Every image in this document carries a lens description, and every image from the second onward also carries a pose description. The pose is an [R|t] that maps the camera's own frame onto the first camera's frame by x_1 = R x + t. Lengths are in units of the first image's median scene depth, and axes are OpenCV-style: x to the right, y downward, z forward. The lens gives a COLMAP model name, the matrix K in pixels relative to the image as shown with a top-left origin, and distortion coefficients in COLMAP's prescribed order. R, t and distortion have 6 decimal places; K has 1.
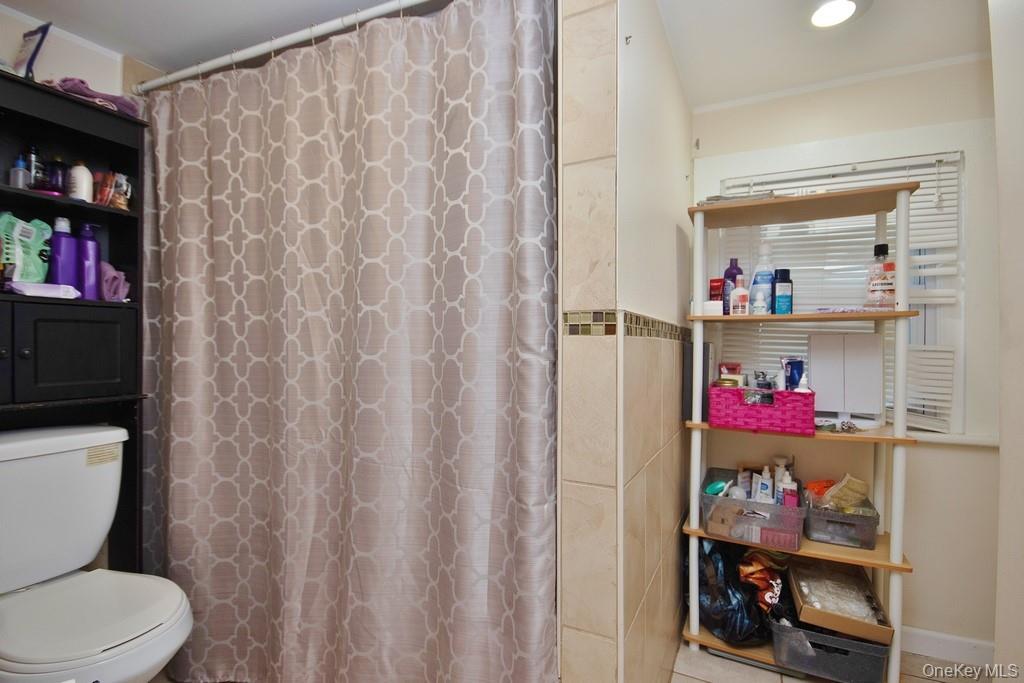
lens RADIAL K [[472.8, 0, 513.8], [0, 472.8, 350.5], [0, 0, 1]] dist [0.004135, -0.008635]
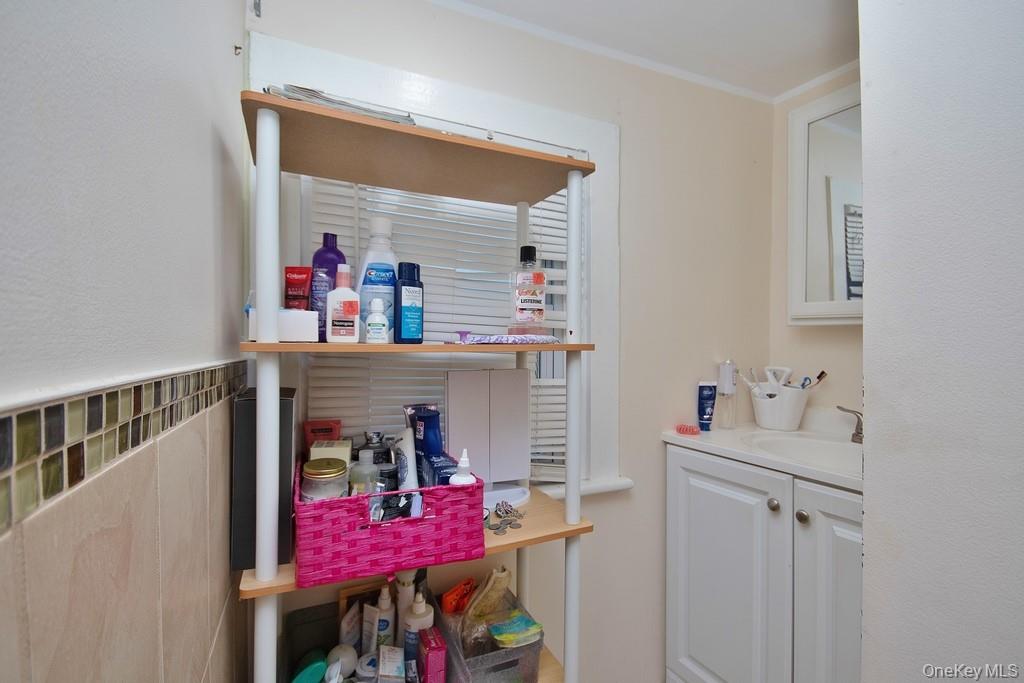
lens RADIAL K [[472.8, 0, 517.6], [0, 472.8, 346.8], [0, 0, 1]] dist [0.004135, -0.008635]
pose [[0.623360, -0.011123, 0.781856, 0.179455], [0.007250, 0.999938, 0.008445, -0.069585], [-0.781902, 0.000404, 0.623402, 0.516041]]
